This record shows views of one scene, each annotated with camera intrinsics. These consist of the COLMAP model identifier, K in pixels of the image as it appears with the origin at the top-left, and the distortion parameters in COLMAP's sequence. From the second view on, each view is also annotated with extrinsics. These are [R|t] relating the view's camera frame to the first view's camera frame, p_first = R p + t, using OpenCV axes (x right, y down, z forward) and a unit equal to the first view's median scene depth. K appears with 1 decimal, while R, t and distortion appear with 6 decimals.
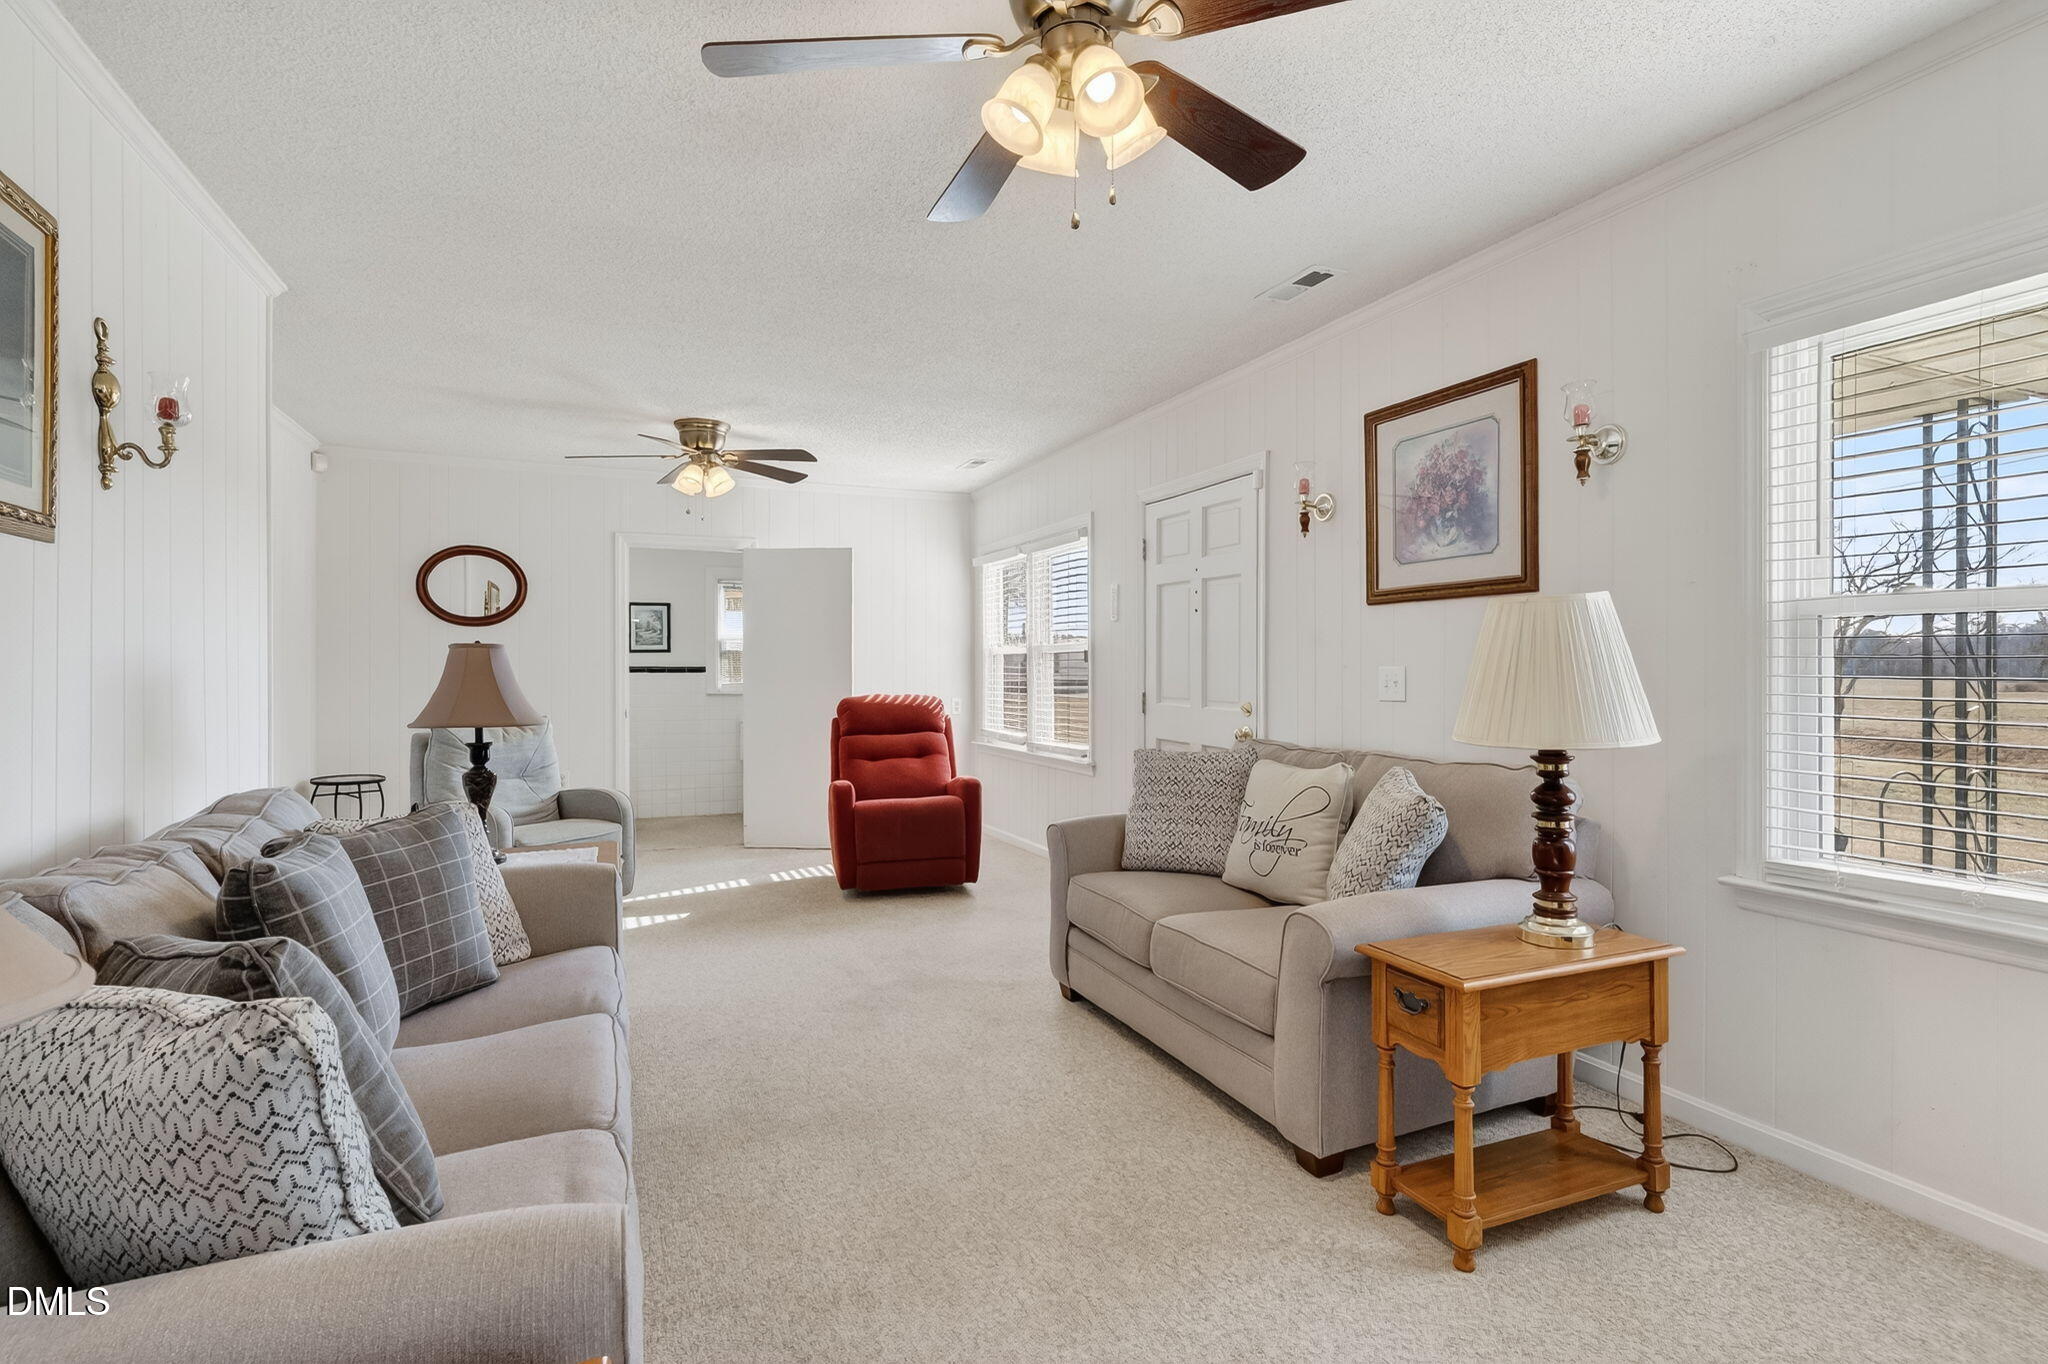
lens RADIAL K [[995.4, 0, 1014.2], [0, 995.4, 668.8], [0, 0, 1]] dist [0.015587, -0.004028]
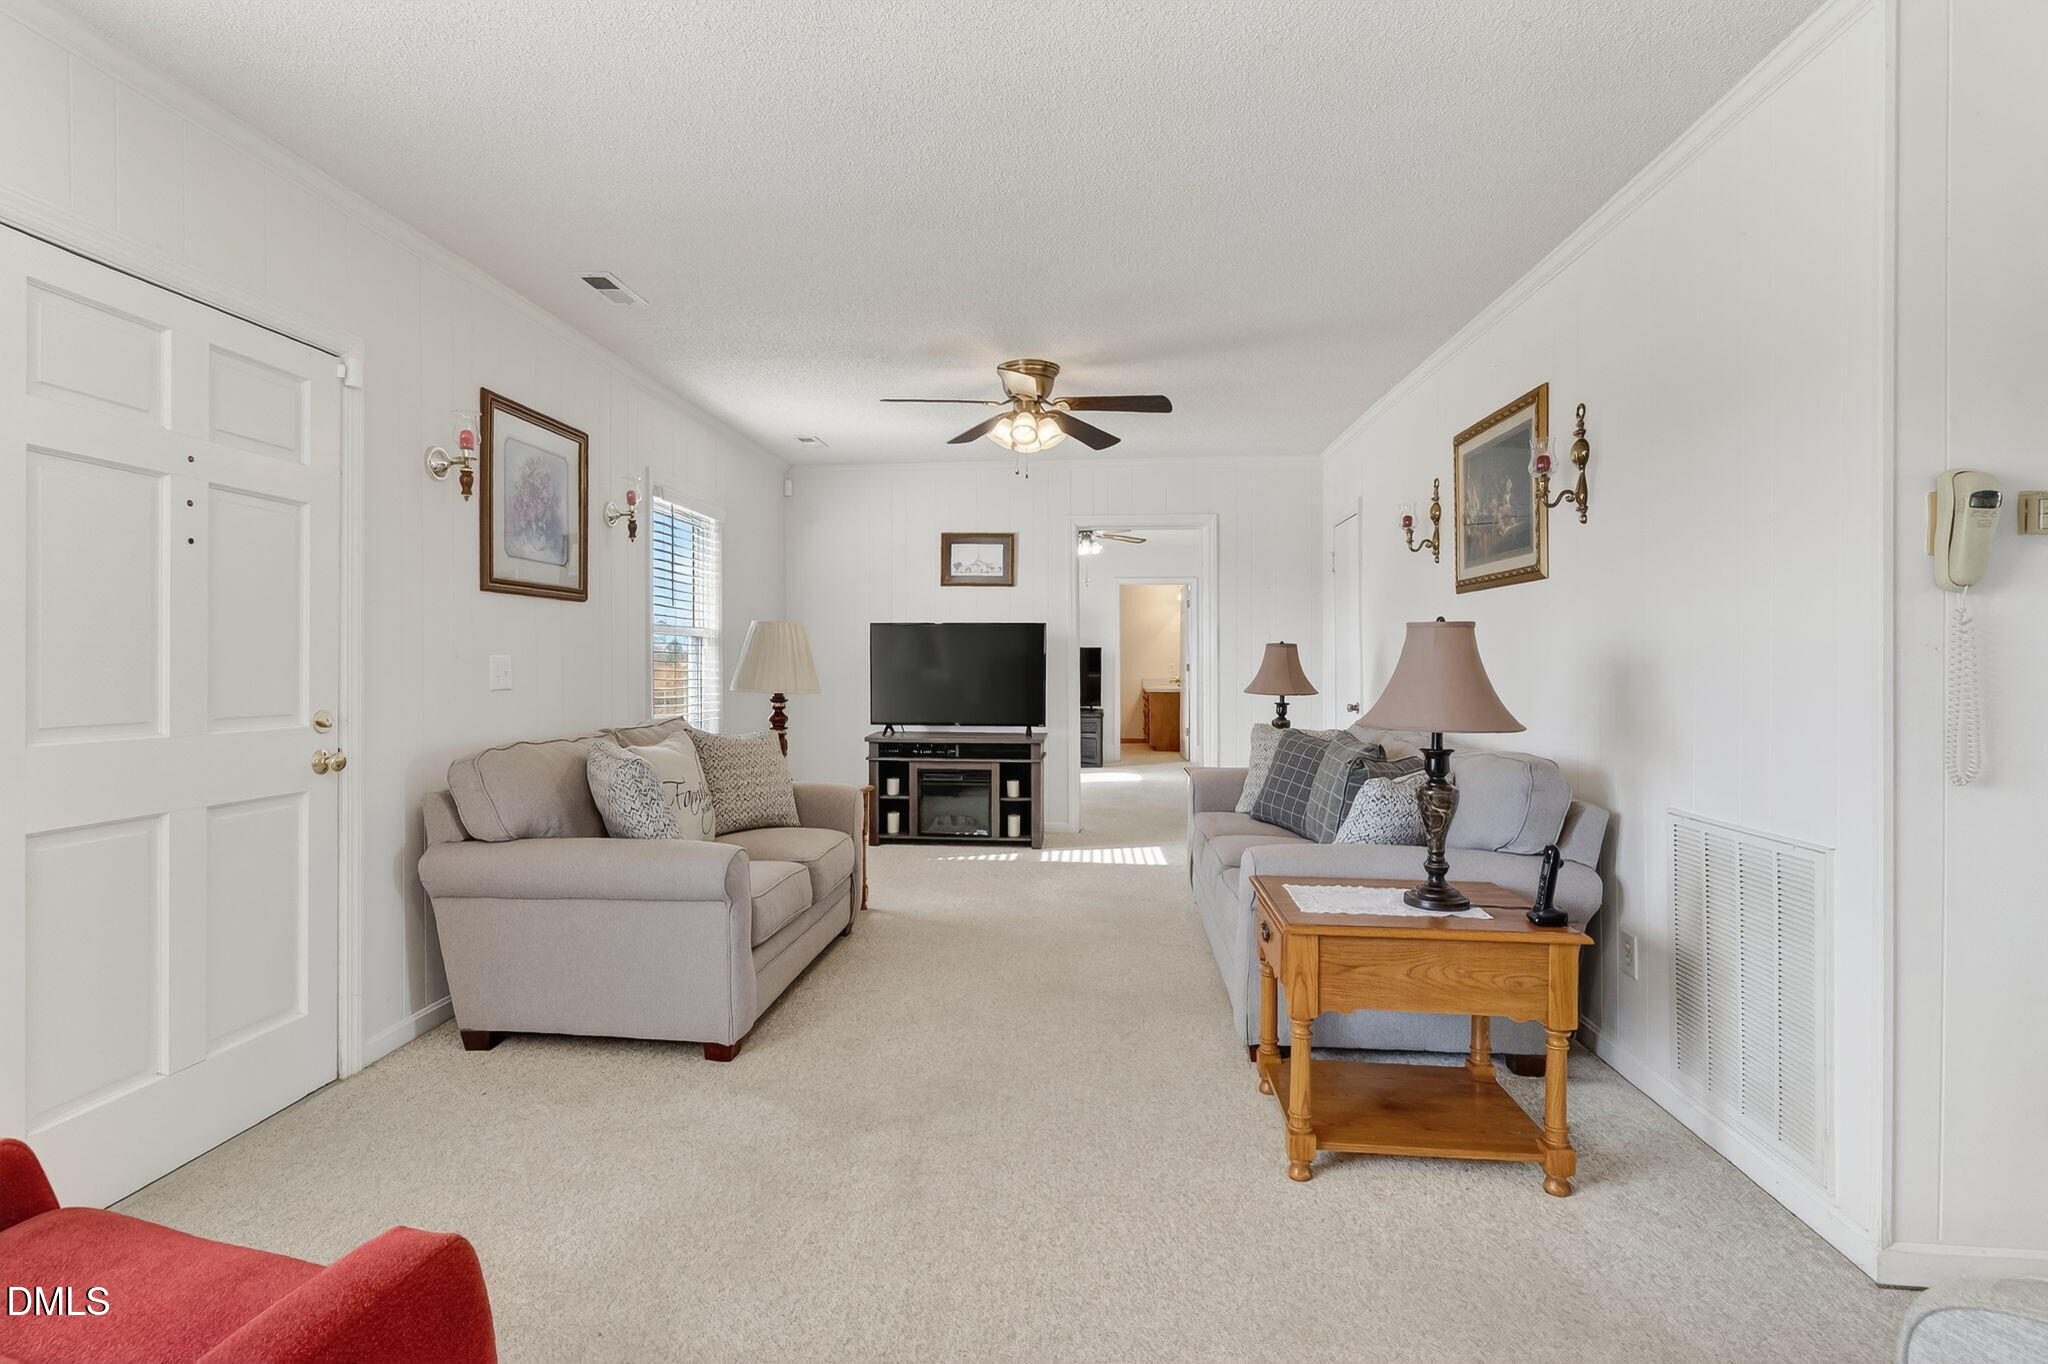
lens RADIAL K [[995.4, 0, 1019.8], [0, 995.4, 664.8], [0, 0, 1]] dist [0.015587, -0.004028]
pose [[-0.889015, -0.000539, 0.457878, -0.535770], [0.001984, 0.999985, 0.005030, 0.002650], [-0.457874, 0.005380, -0.889001, 1.630536]]
